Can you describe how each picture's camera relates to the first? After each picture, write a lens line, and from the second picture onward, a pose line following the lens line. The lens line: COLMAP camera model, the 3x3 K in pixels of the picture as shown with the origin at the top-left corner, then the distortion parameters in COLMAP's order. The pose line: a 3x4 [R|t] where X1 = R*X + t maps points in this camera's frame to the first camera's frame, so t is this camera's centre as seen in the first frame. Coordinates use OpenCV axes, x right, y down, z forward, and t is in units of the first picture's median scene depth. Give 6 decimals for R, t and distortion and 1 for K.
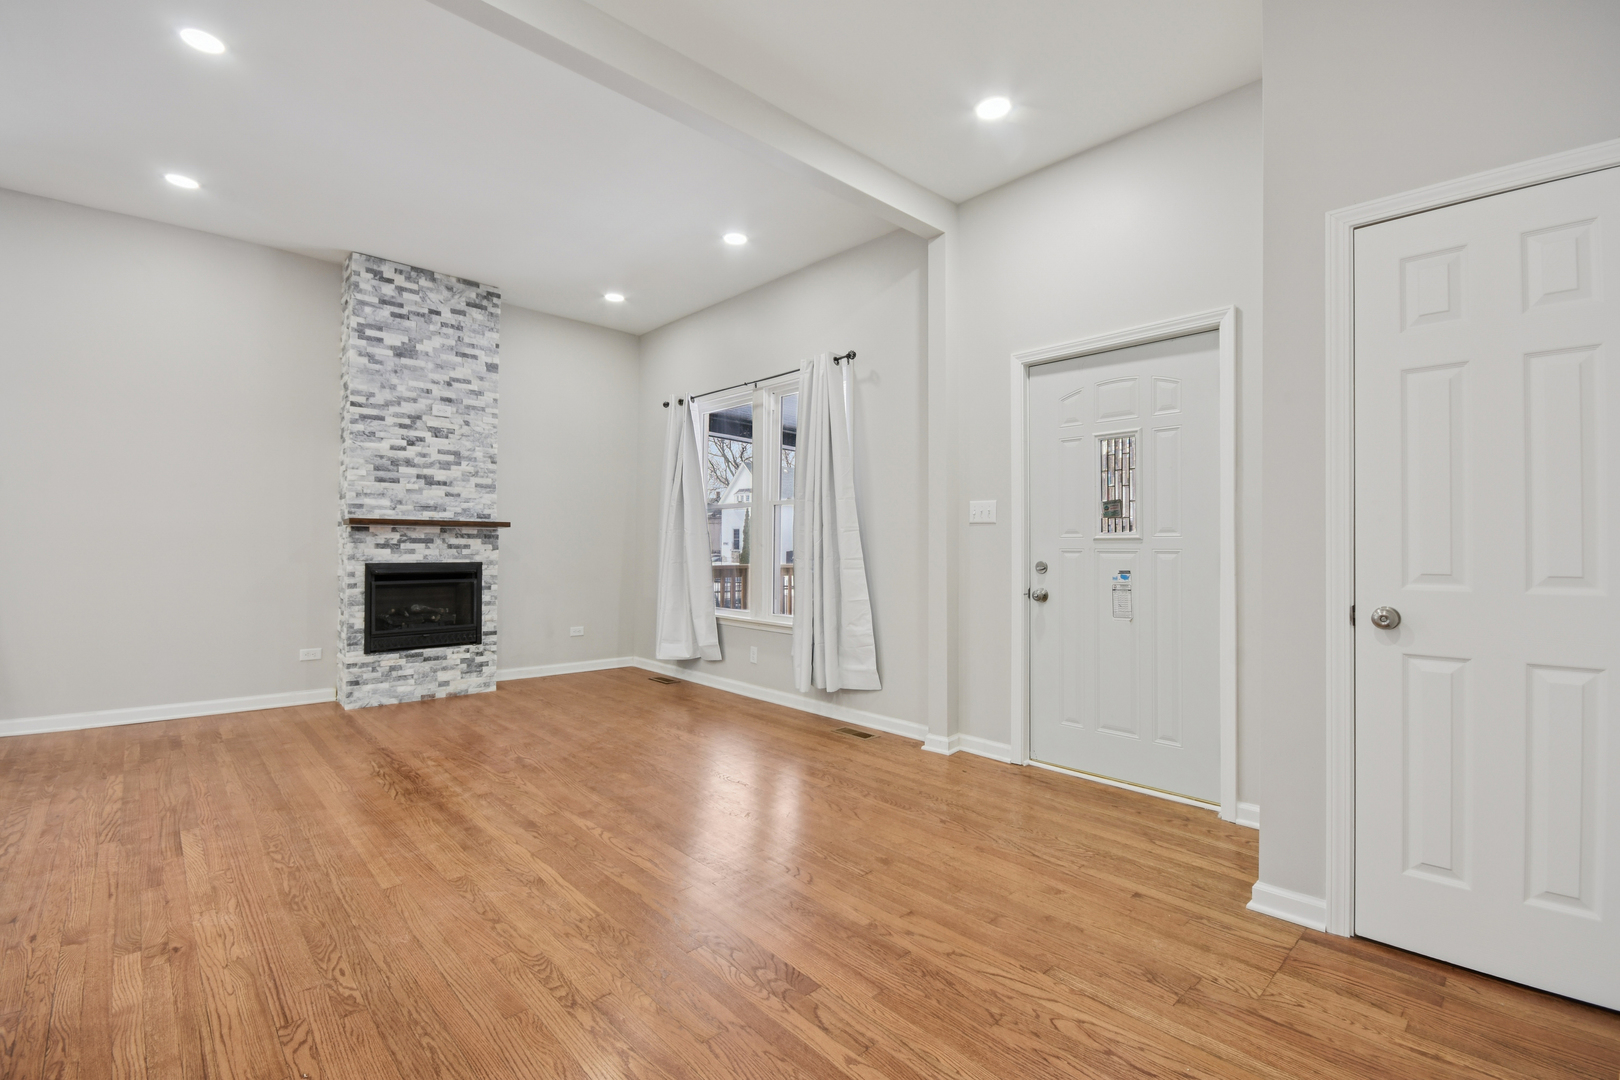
lens RADIAL K [[723.8, 0, 810.0], [0, 723.8, 540.4], [0, 0, 1]] dist [-0.001881, -0.000079]
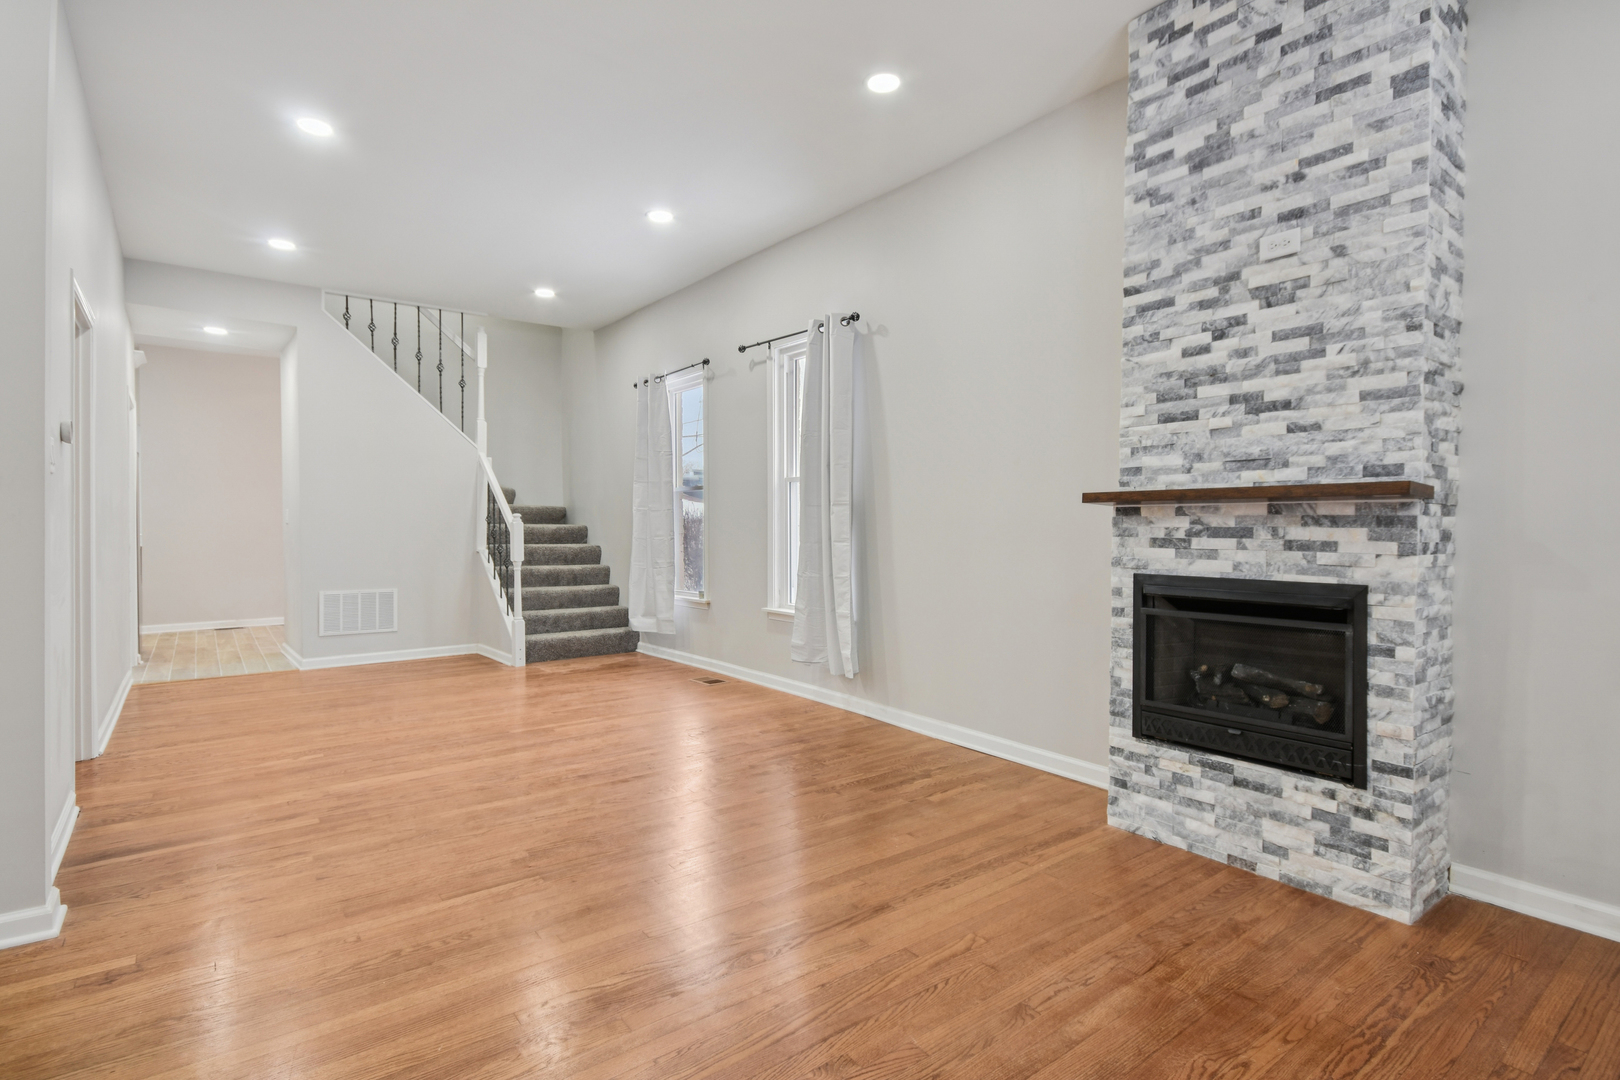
lens RADIAL K [[801.3, 0, 810.7], [0, 801.3, 538.0], [0, 0, 1]] dist [0.013457, -0.000978]
pose [[-0.095043, 0.004273, -0.995464, 0.020516], [0.001693, 0.999990, 0.004131, 0.001408], [0.995472, -0.001293, -0.095050, 0.769740]]
